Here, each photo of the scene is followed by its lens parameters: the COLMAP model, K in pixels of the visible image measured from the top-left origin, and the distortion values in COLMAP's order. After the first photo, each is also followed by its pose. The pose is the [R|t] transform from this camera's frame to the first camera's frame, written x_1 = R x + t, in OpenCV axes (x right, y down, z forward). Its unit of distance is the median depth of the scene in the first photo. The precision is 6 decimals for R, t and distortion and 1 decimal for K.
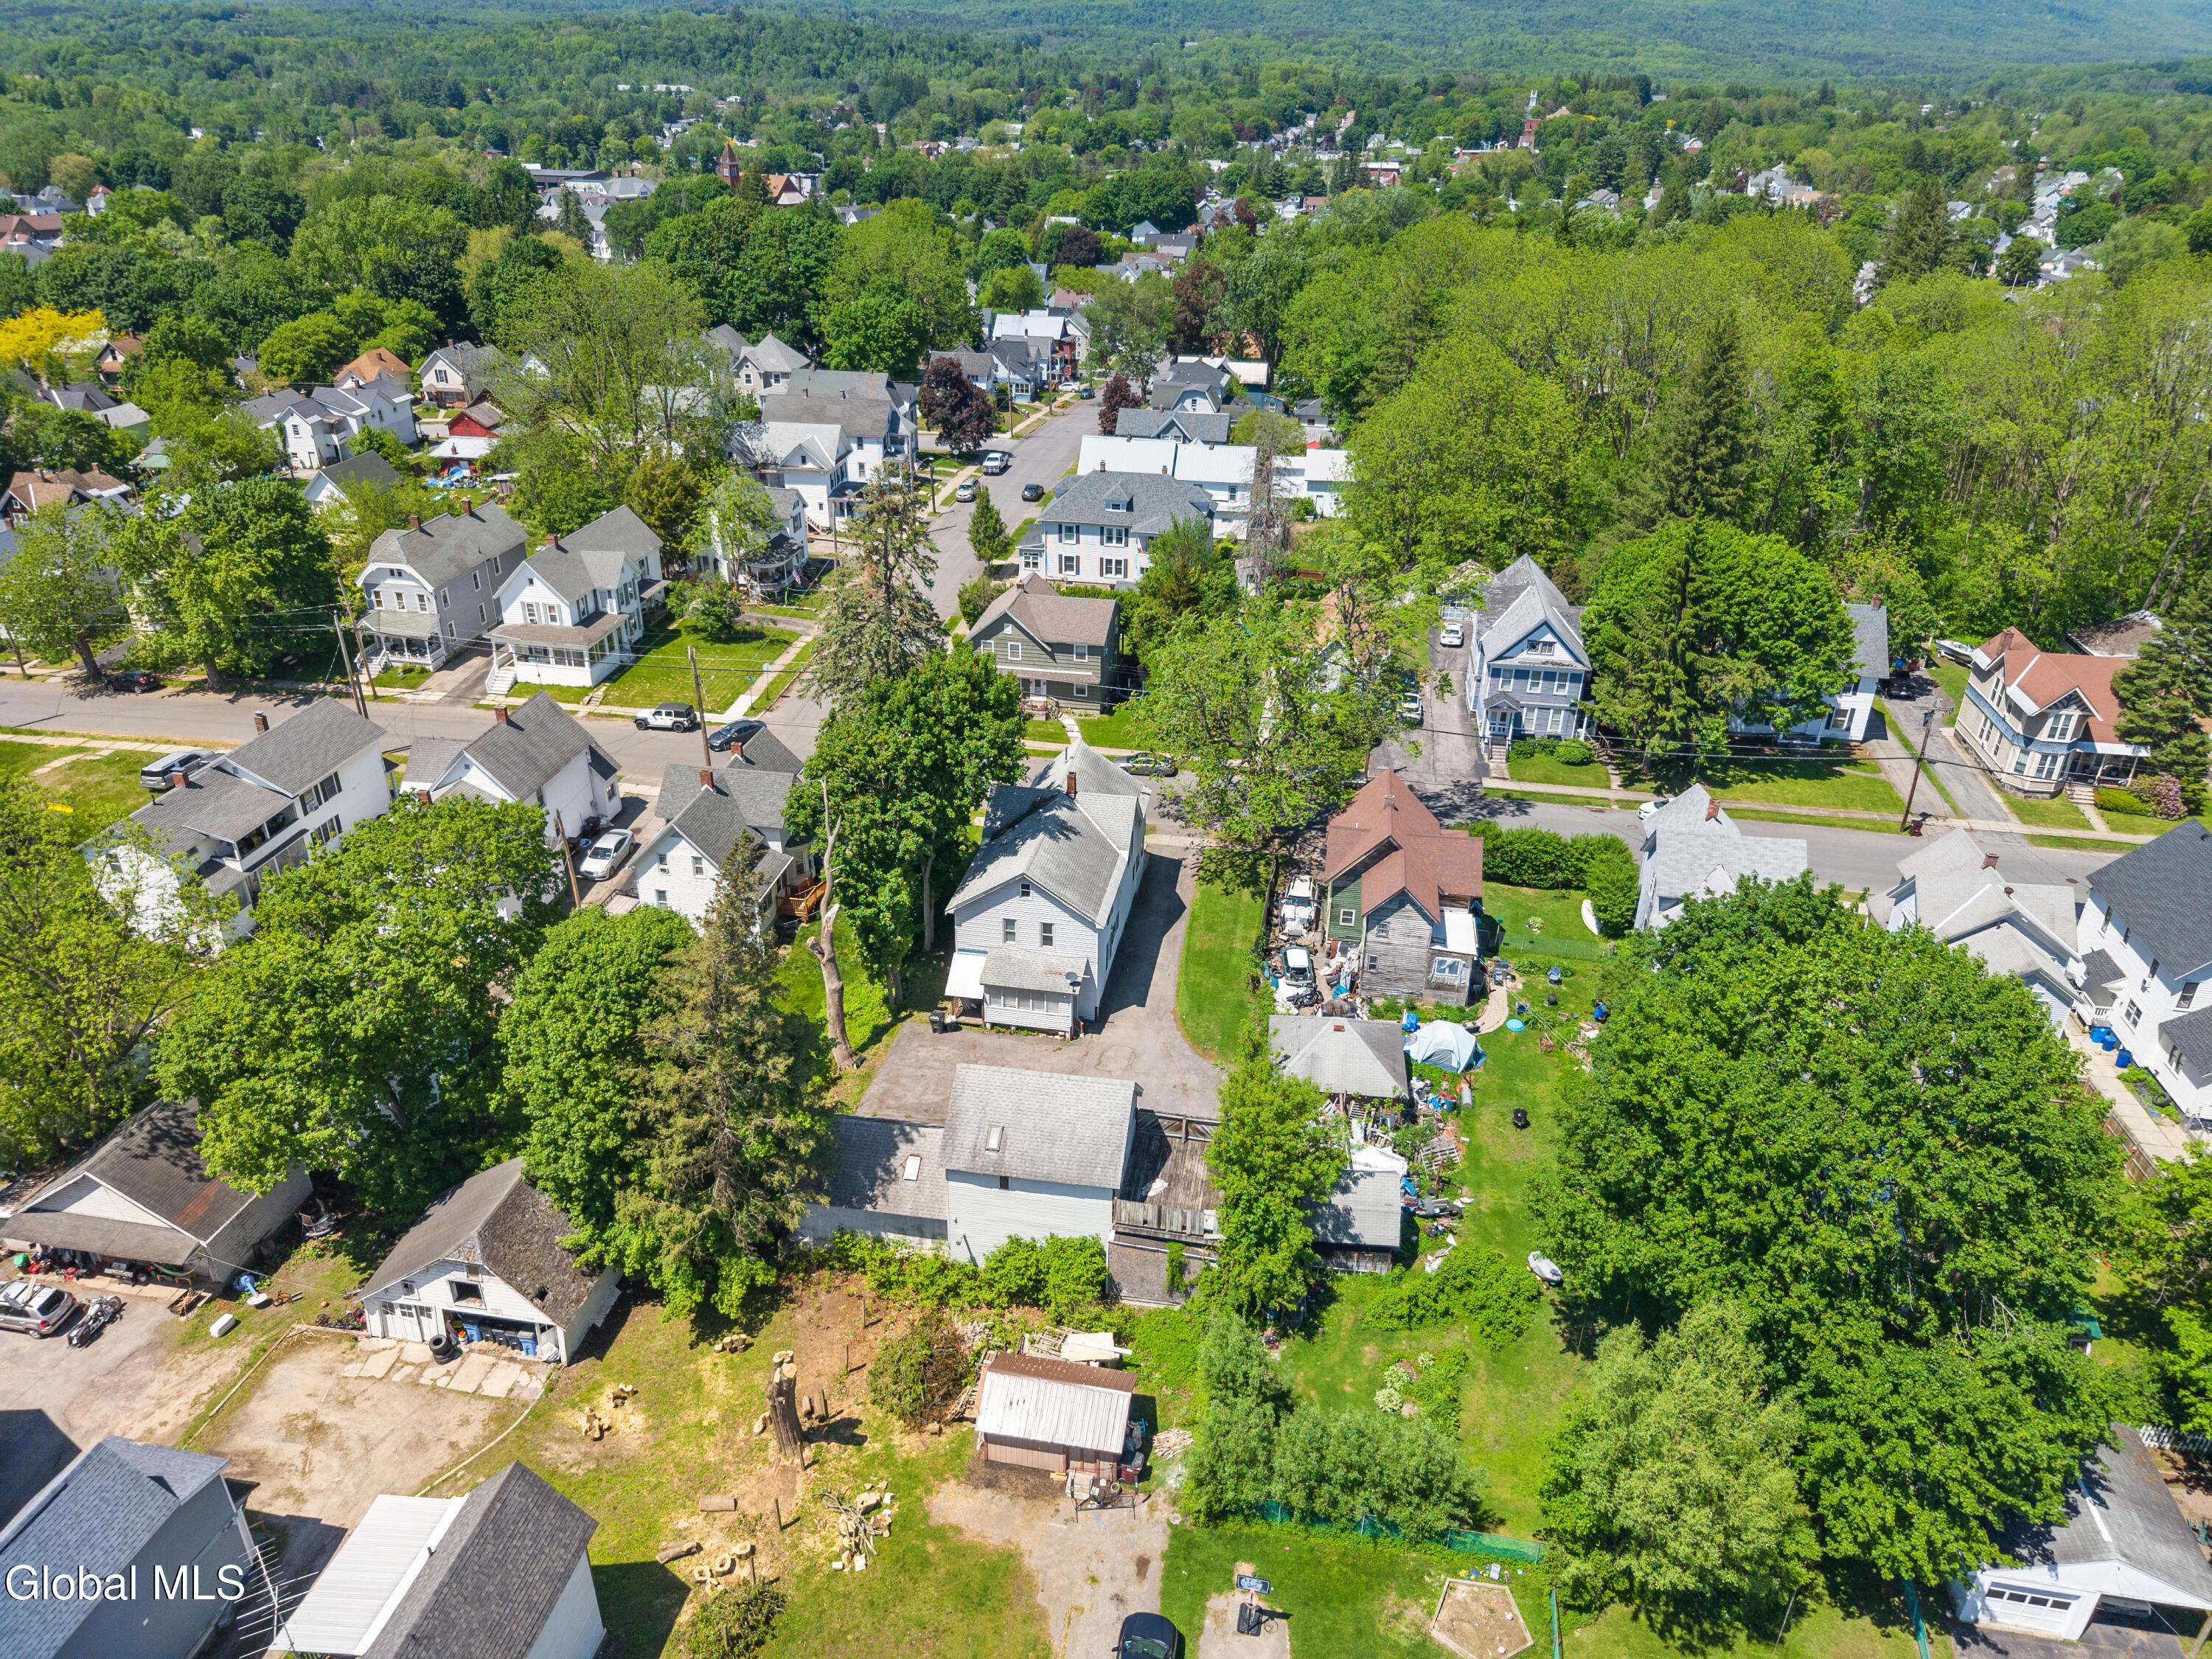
lens RADIAL K [[1512.1, 0, 1121.4], [0, 1512.1, 813.2], [0, 0, 1]] dist [-0.010082, -0.020008]
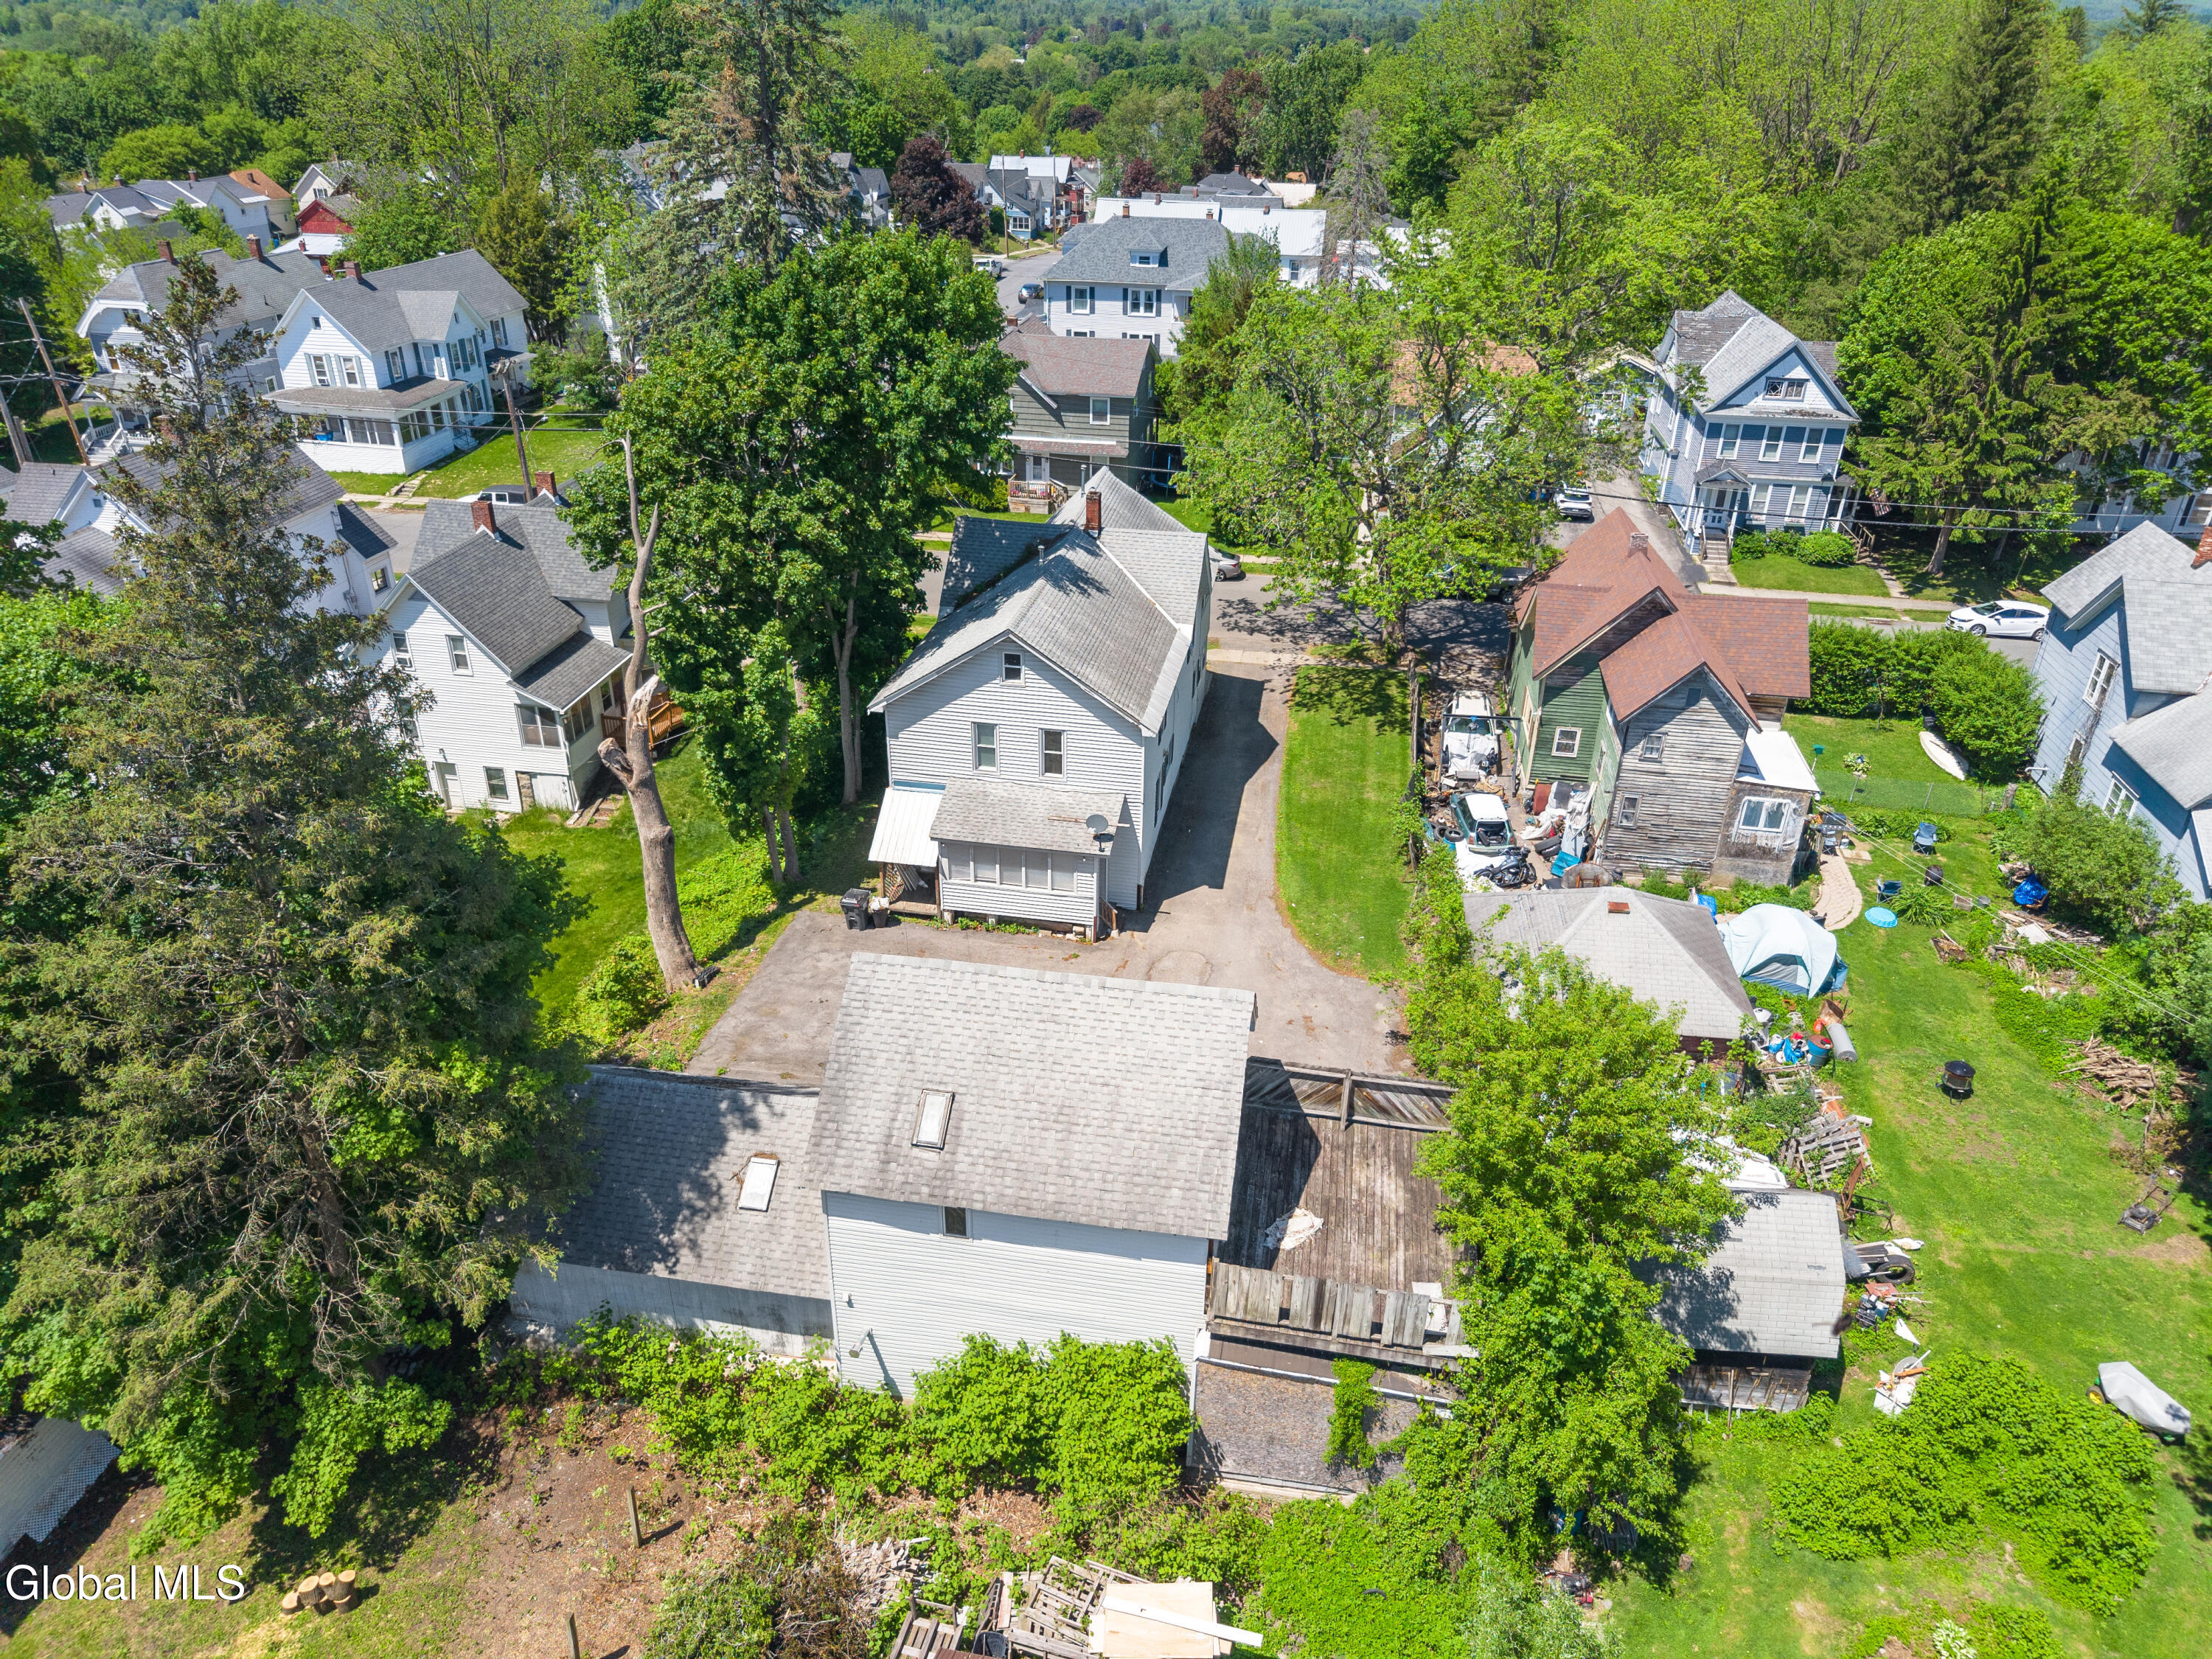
lens RADIAL K [[1512.1, 0, 1100.2], [0, 1512.1, 831.2], [0, 0, 1]] dist [-0.010082, -0.020008]
pose [[0.999855, -0.000554, -0.017026, -0.022185], [0.001044, 0.999586, 0.028766, 0.093794], [0.017003, -0.028780, 0.999441, 0.445150]]
